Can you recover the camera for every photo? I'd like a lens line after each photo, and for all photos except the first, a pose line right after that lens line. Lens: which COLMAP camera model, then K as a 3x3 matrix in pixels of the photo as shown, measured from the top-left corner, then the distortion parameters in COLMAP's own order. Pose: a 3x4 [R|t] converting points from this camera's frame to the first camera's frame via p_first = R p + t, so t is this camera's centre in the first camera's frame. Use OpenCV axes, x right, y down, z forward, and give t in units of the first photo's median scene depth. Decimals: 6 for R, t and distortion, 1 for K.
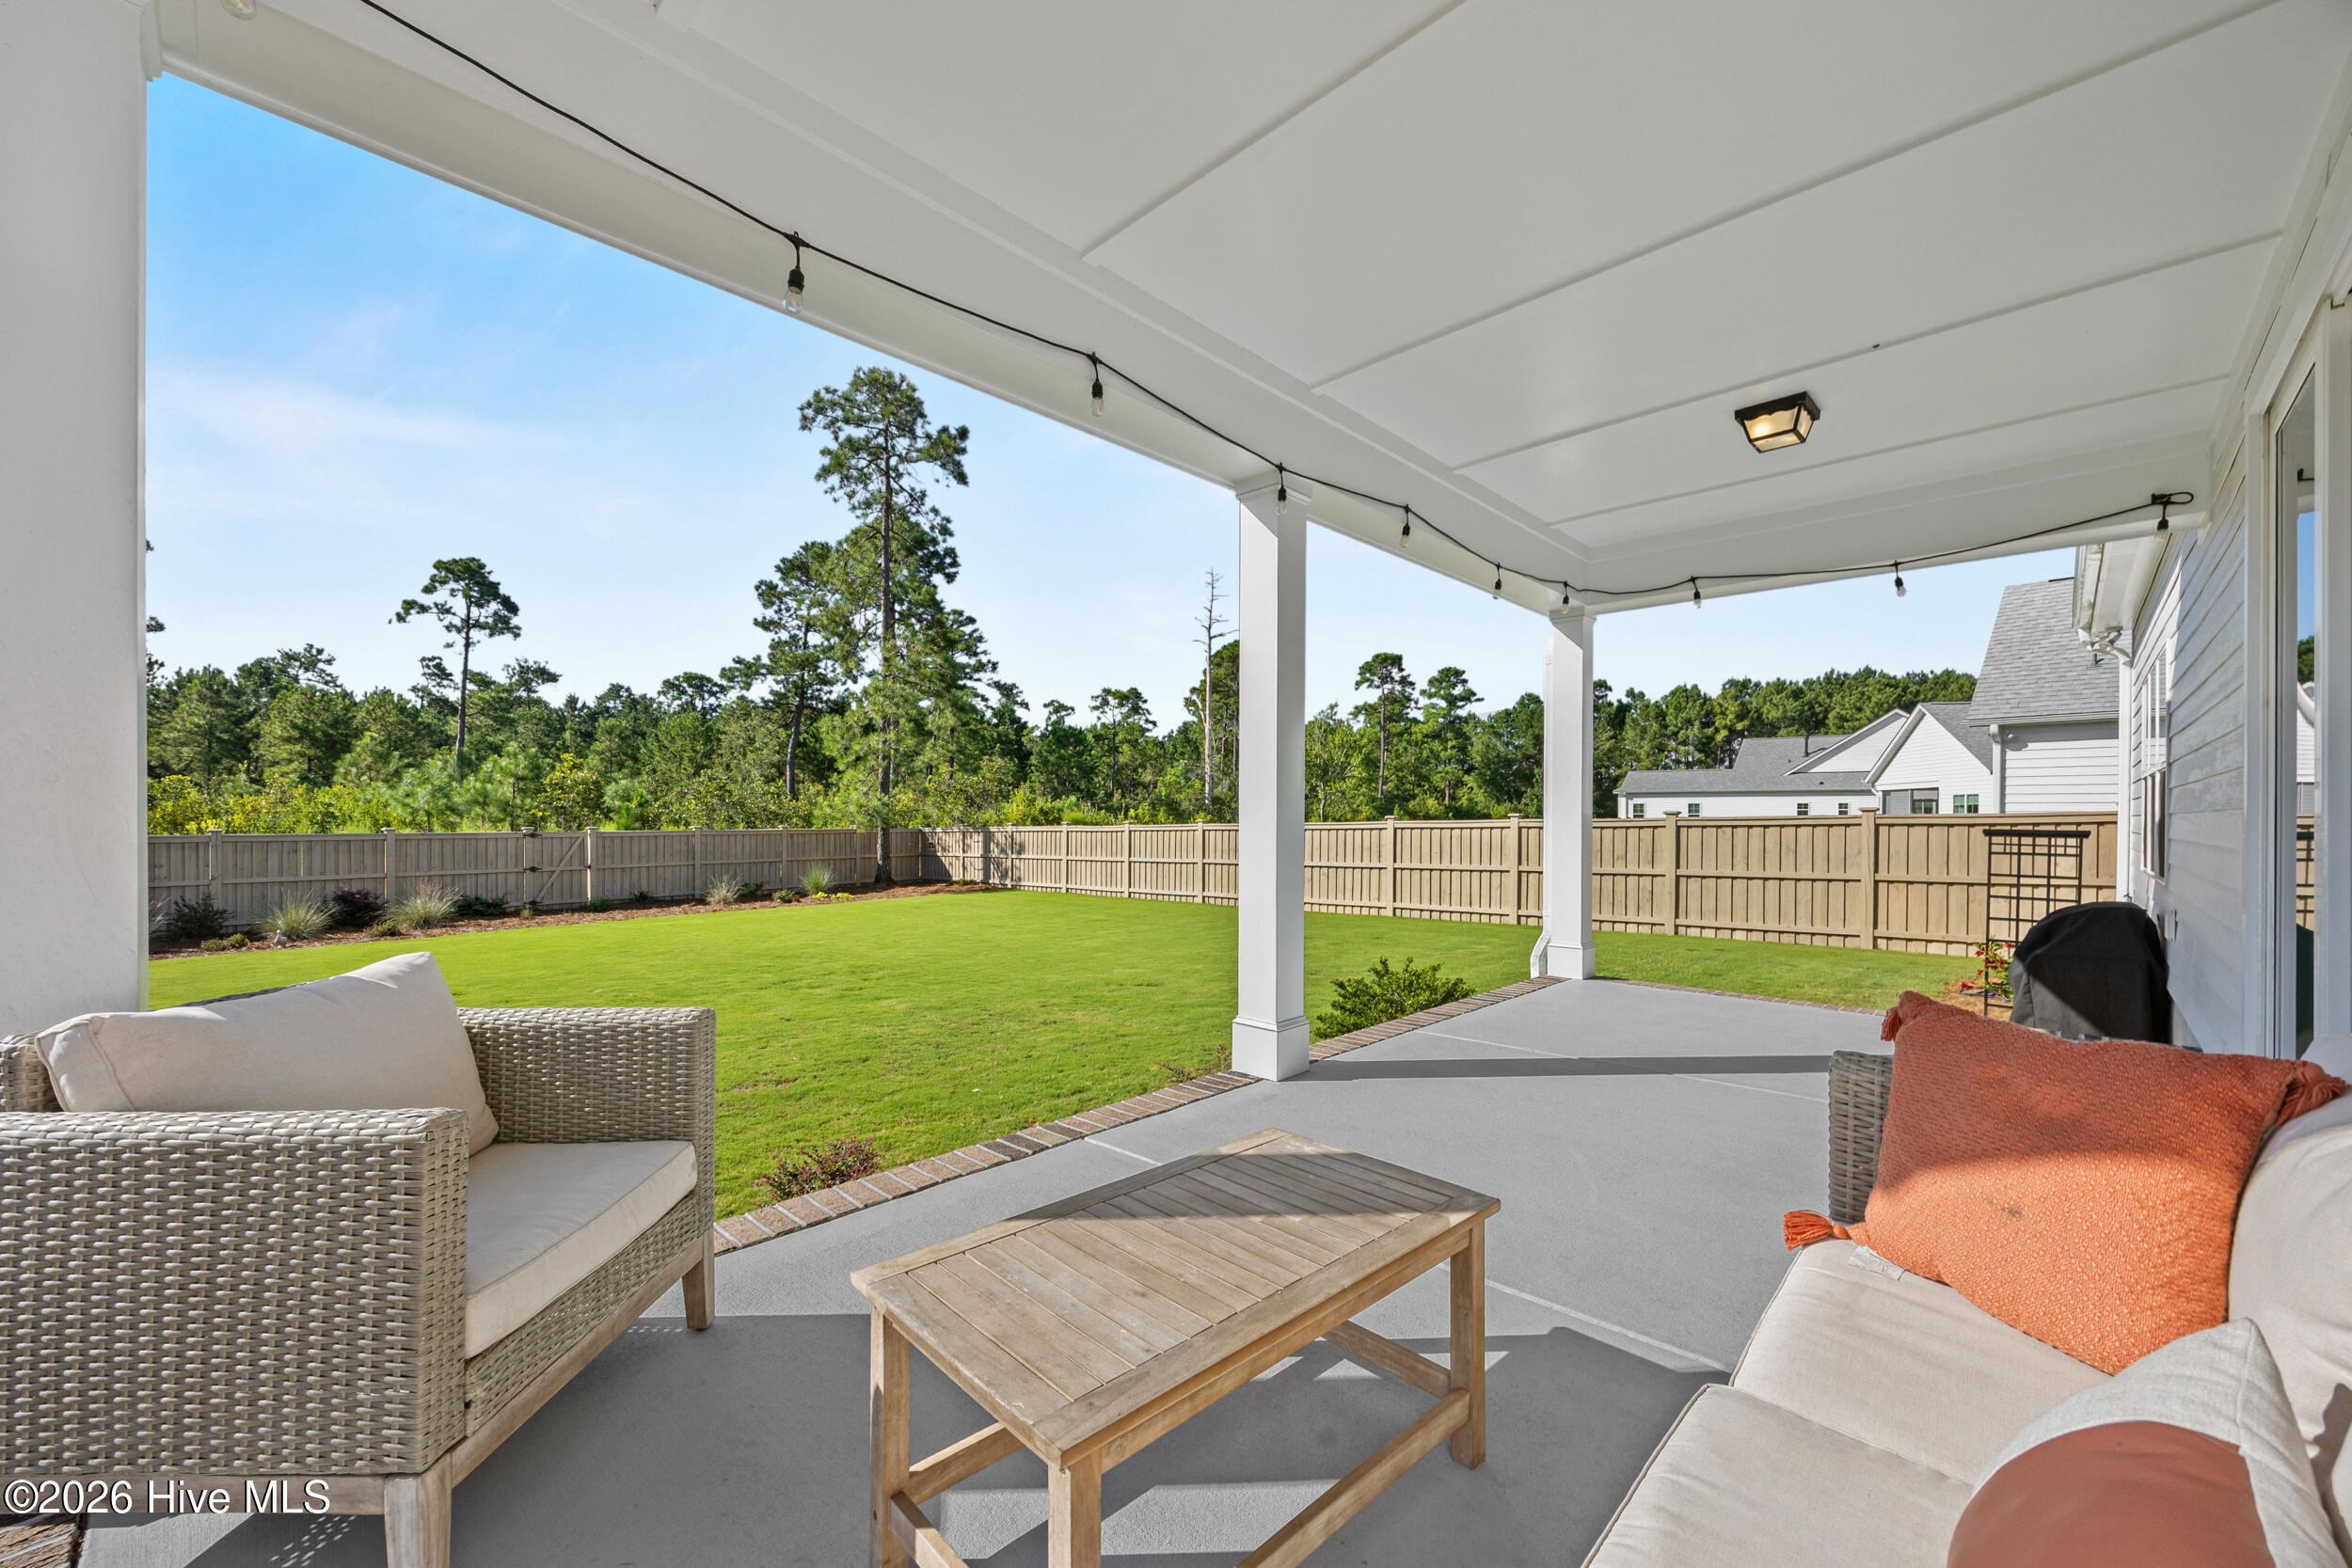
lens RADIAL K [[909.8, 0, 1168.0], [0, 909.8, 816.1], [0, 0, 1]] dist [-0.000585, 0.000105]
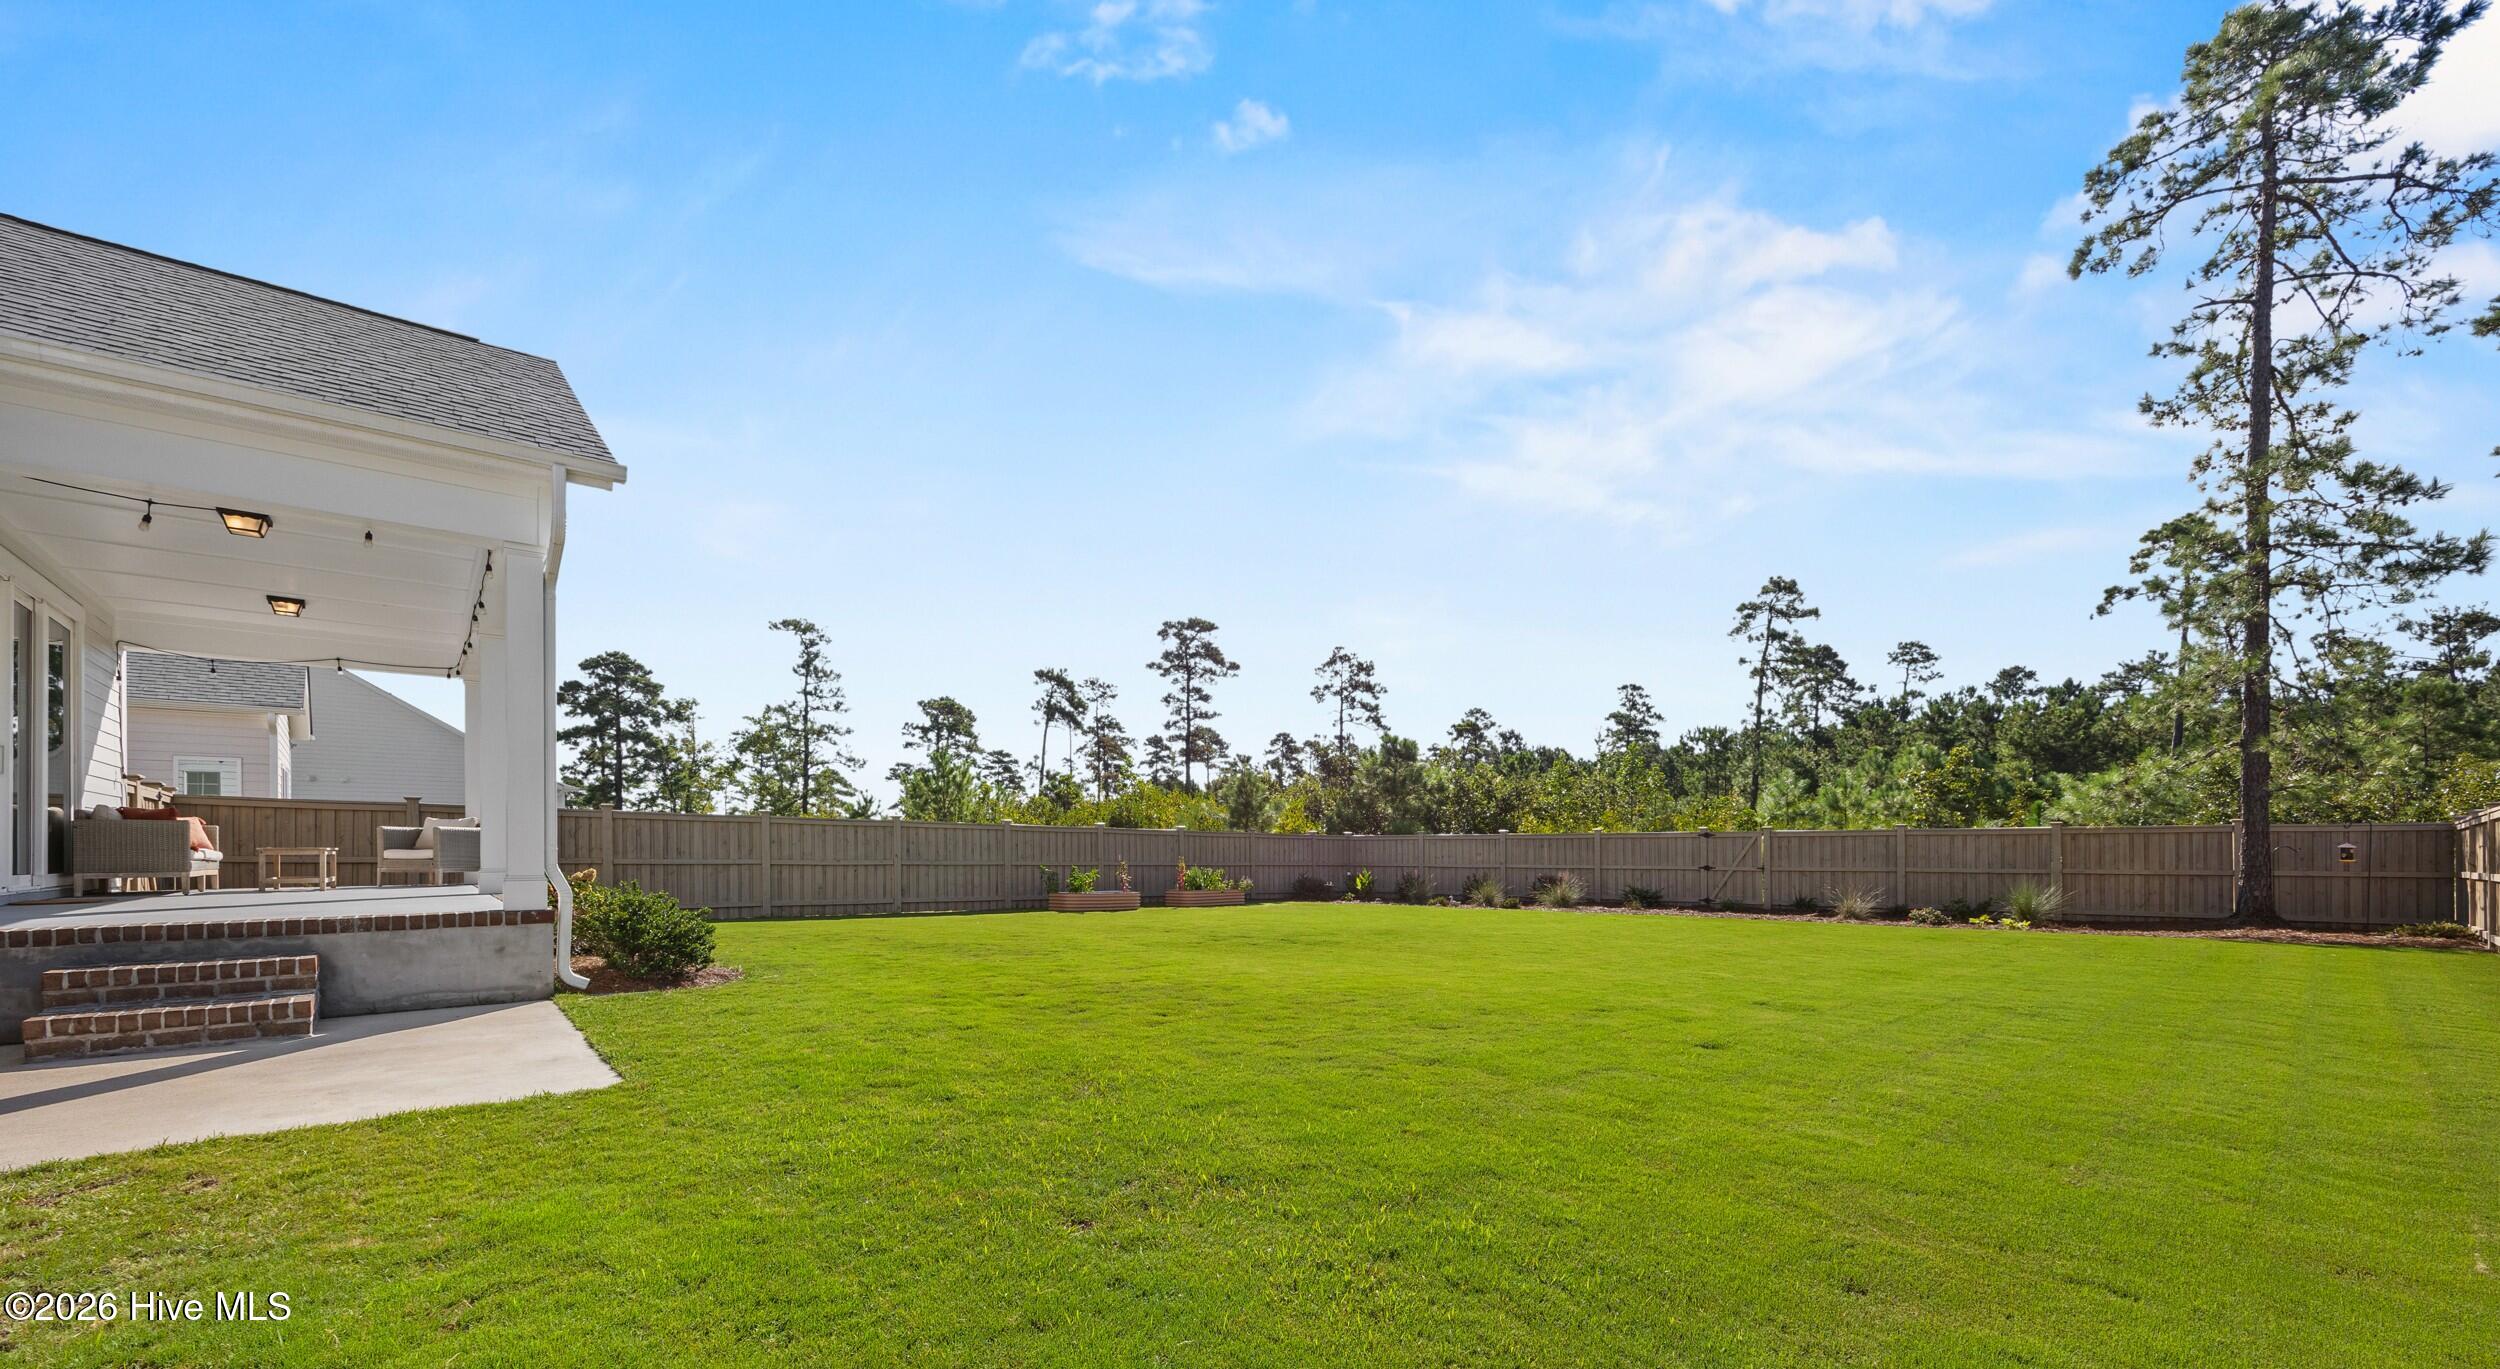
lens RADIAL K [[954.2, 0, 1238.6], [0, 954.2, 846.5], [0, 0, 1]] dist [-0.002928, 0.000161]
pose [[-0.082959, -0.003173, -0.996548, 0.163343], [0.008030, 0.999960, -0.003852, 0.013239], [0.996521, -0.008322, -0.082930, 0.214622]]
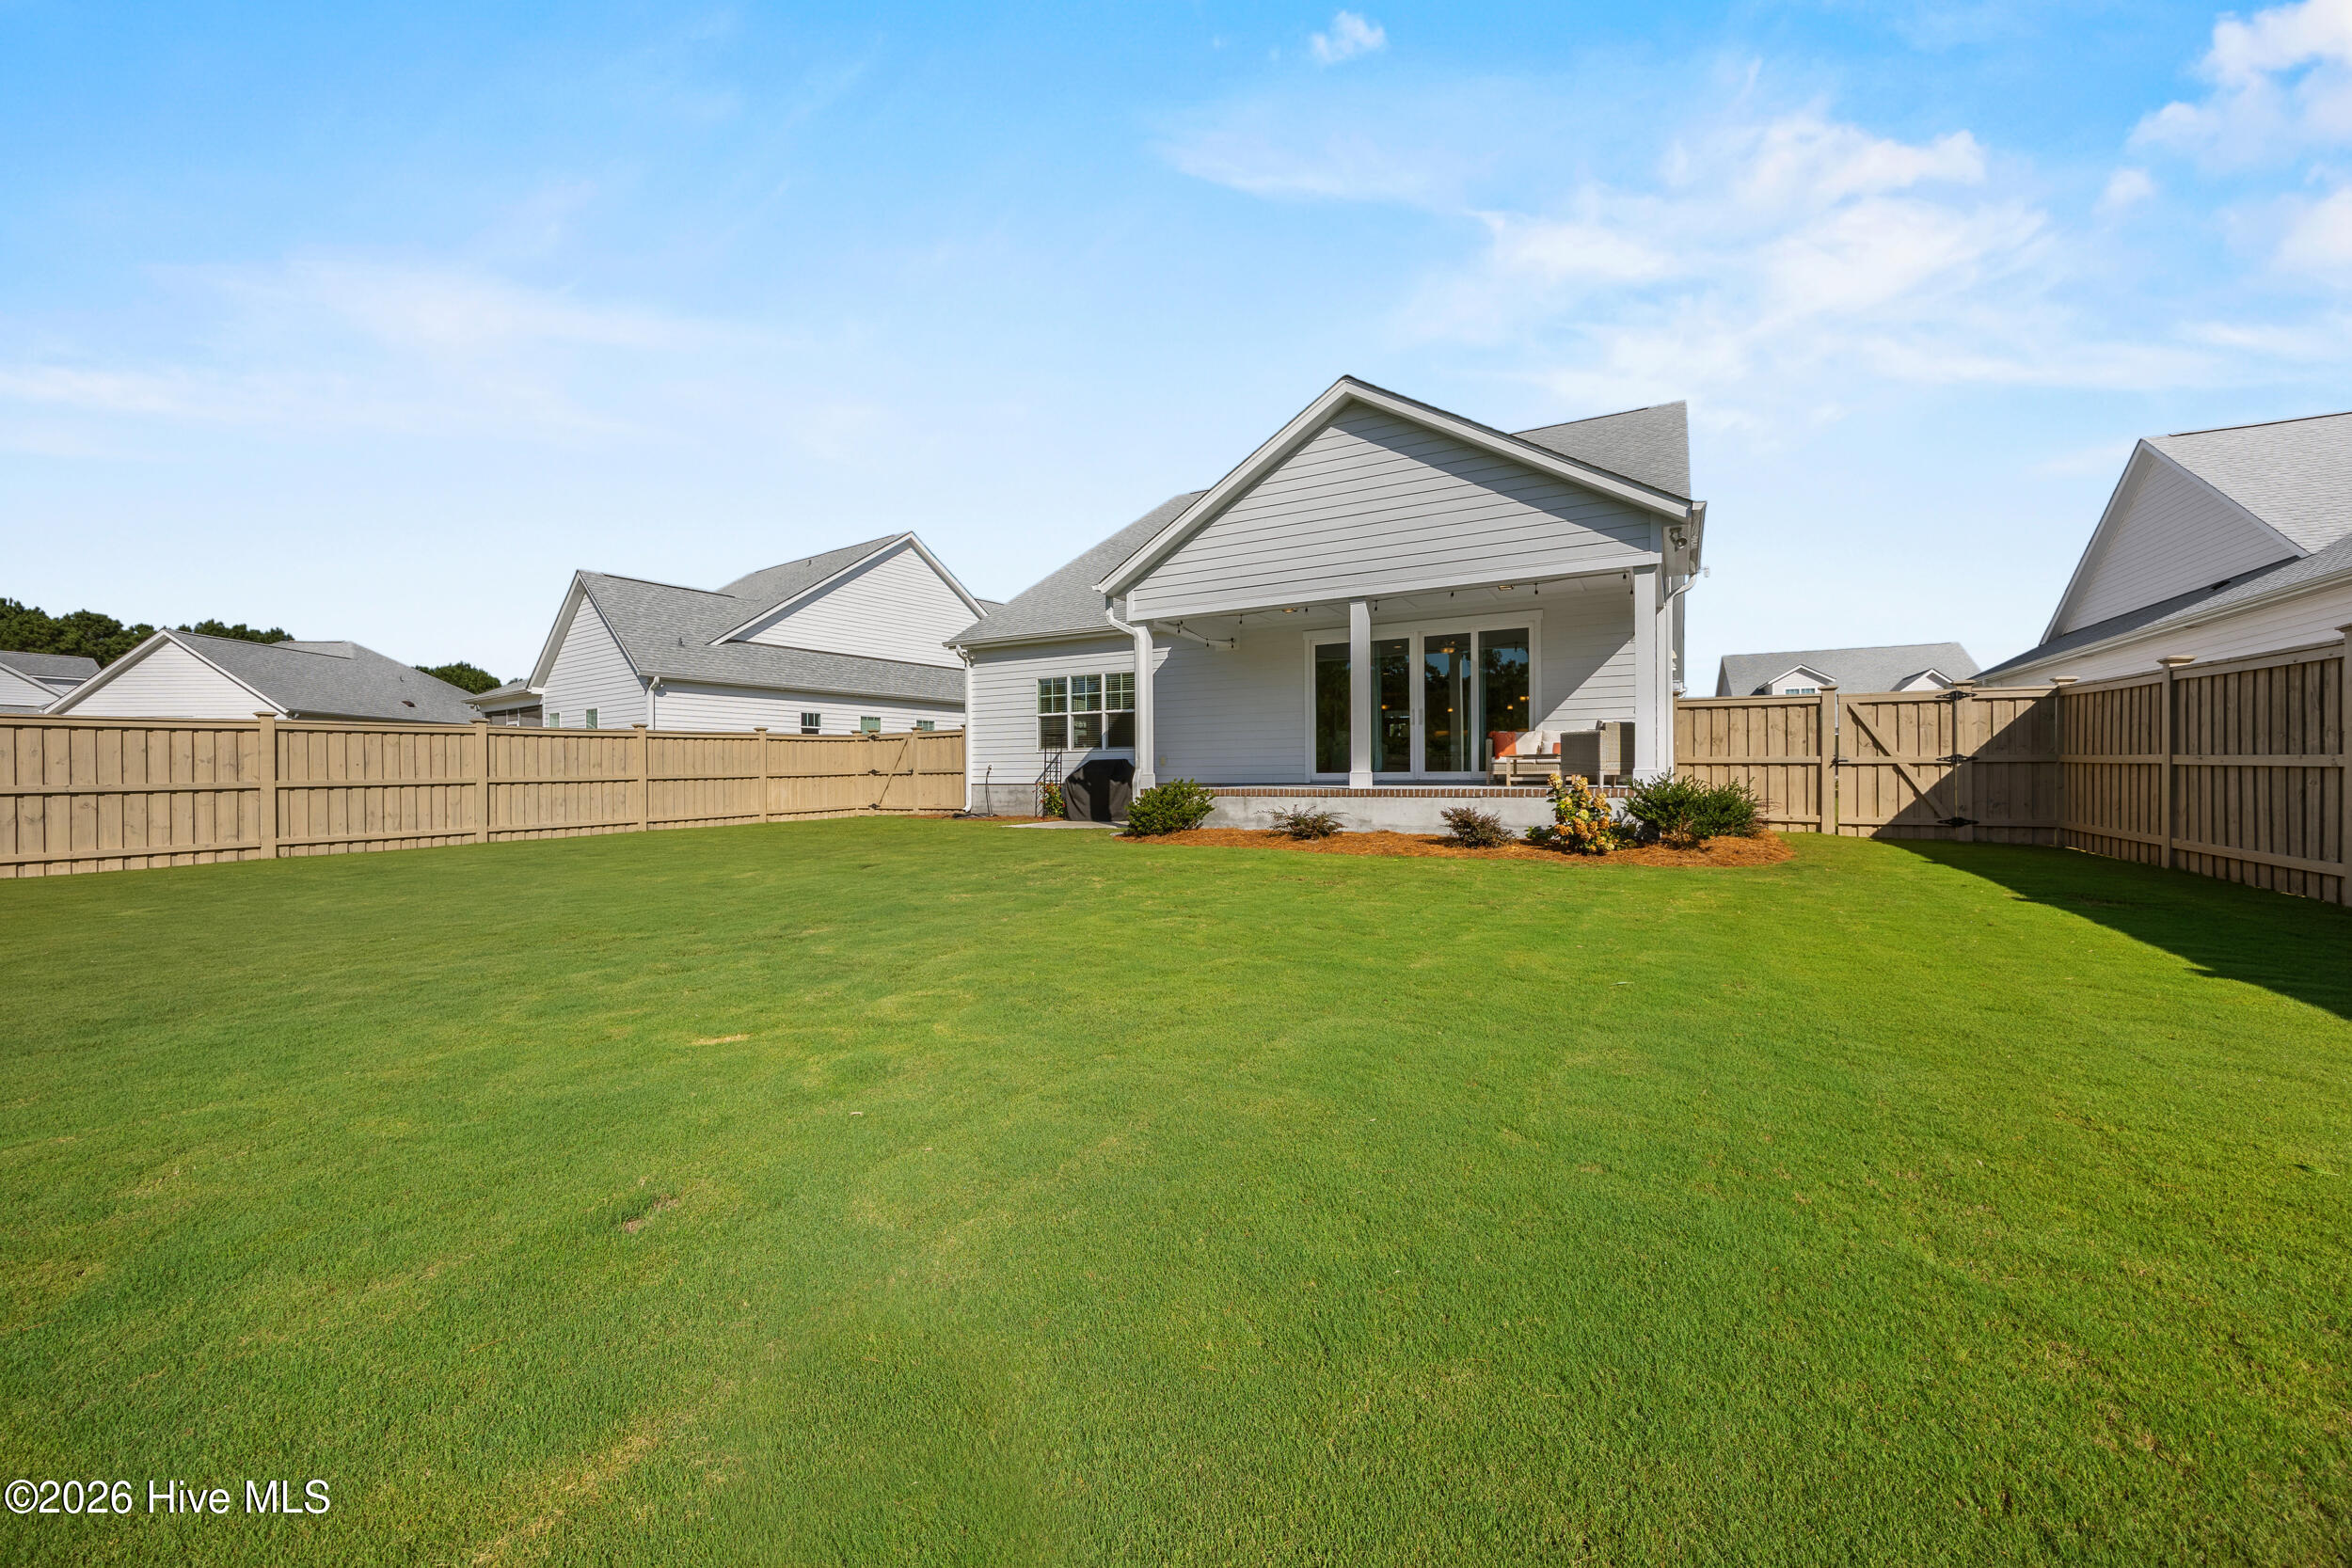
lens RADIAL K [[892.0, 0, 1164.7], [0, 892.0, 788.4], [0, 0, 1]] dist [-0.000688, -0.000467]
pose [[-0.249207, -0.012434, 0.968371, -0.187153], [0.002476, 0.999906, 0.013476, 0.016658], [-0.968447, 0.005756, -0.249152, 0.170280]]
